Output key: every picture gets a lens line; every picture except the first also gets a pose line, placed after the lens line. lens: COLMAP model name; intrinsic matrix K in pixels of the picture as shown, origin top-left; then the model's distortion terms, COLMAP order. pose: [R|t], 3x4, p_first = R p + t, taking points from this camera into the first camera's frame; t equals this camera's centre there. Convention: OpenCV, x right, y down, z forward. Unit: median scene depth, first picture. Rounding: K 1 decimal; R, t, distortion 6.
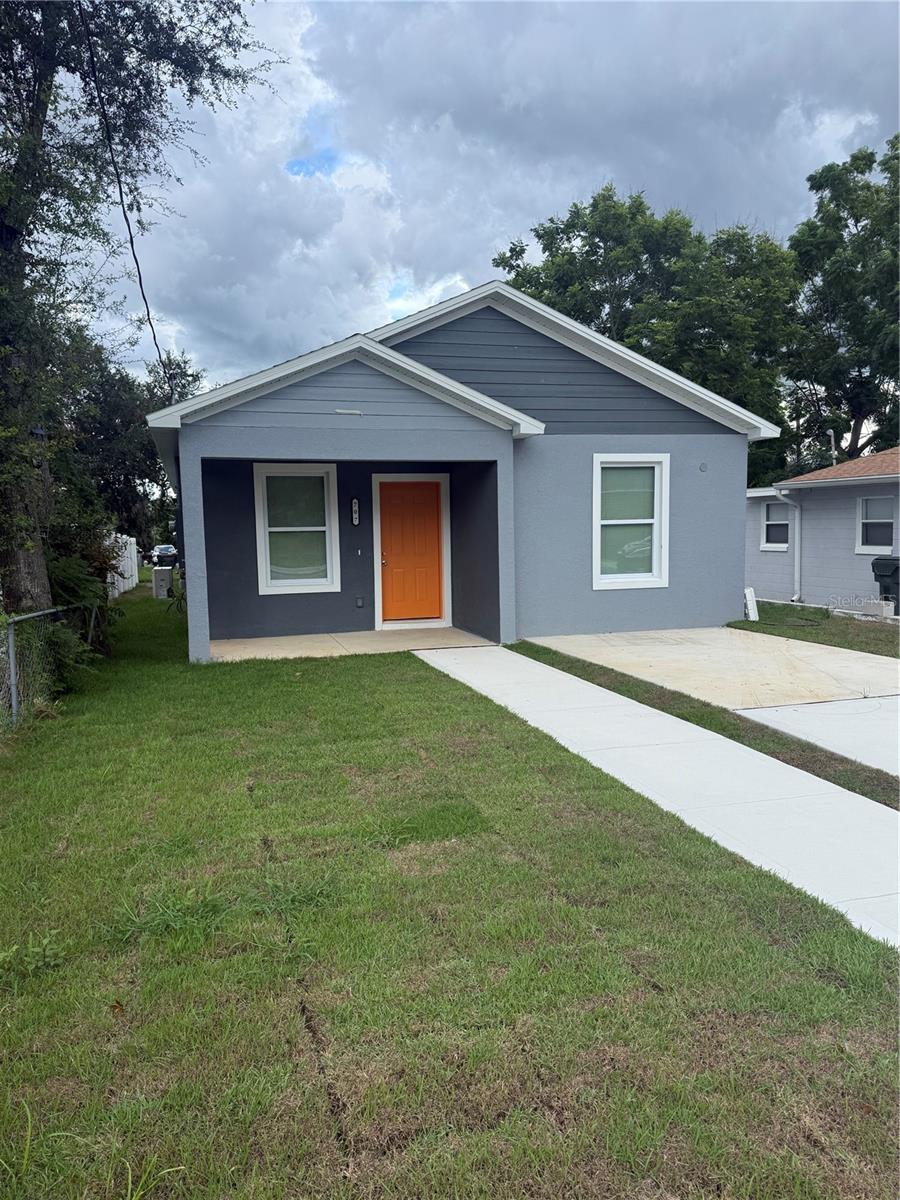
lens RADIAL K [[851.1, 0, 450.0], [0, 851.1, 595.3], [0, 0, 1]] dist [0.031033, -0.016188]
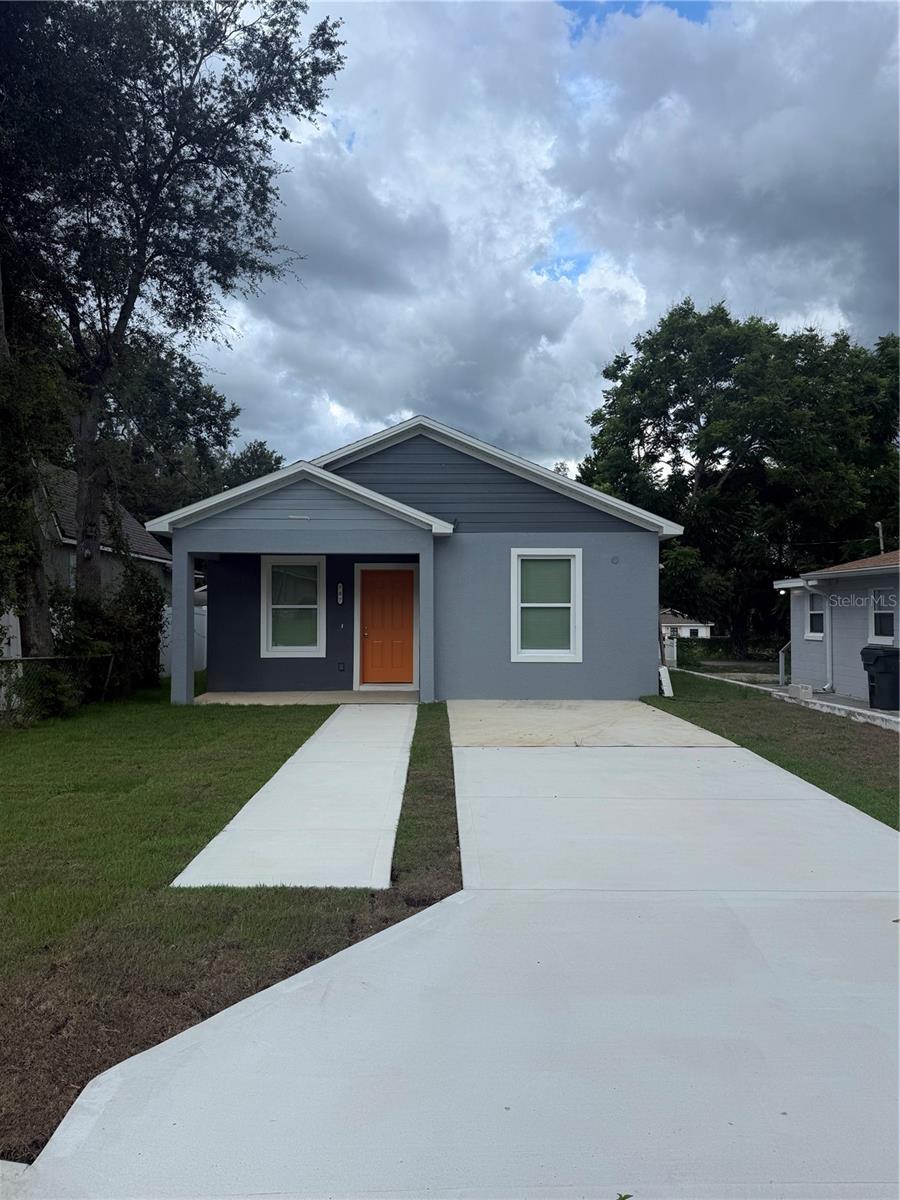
lens RADIAL K [[851.1, 0, 446.8], [0, 851.1, 608.4], [0, 0, 1]] dist [0.031033, -0.016188]
pose [[0.966180, 0.017865, -0.257248, 0.375730], [-0.040094, 0.995872, -0.081429, 0.019281], [0.254731, 0.088989, 0.962909, -0.167240]]
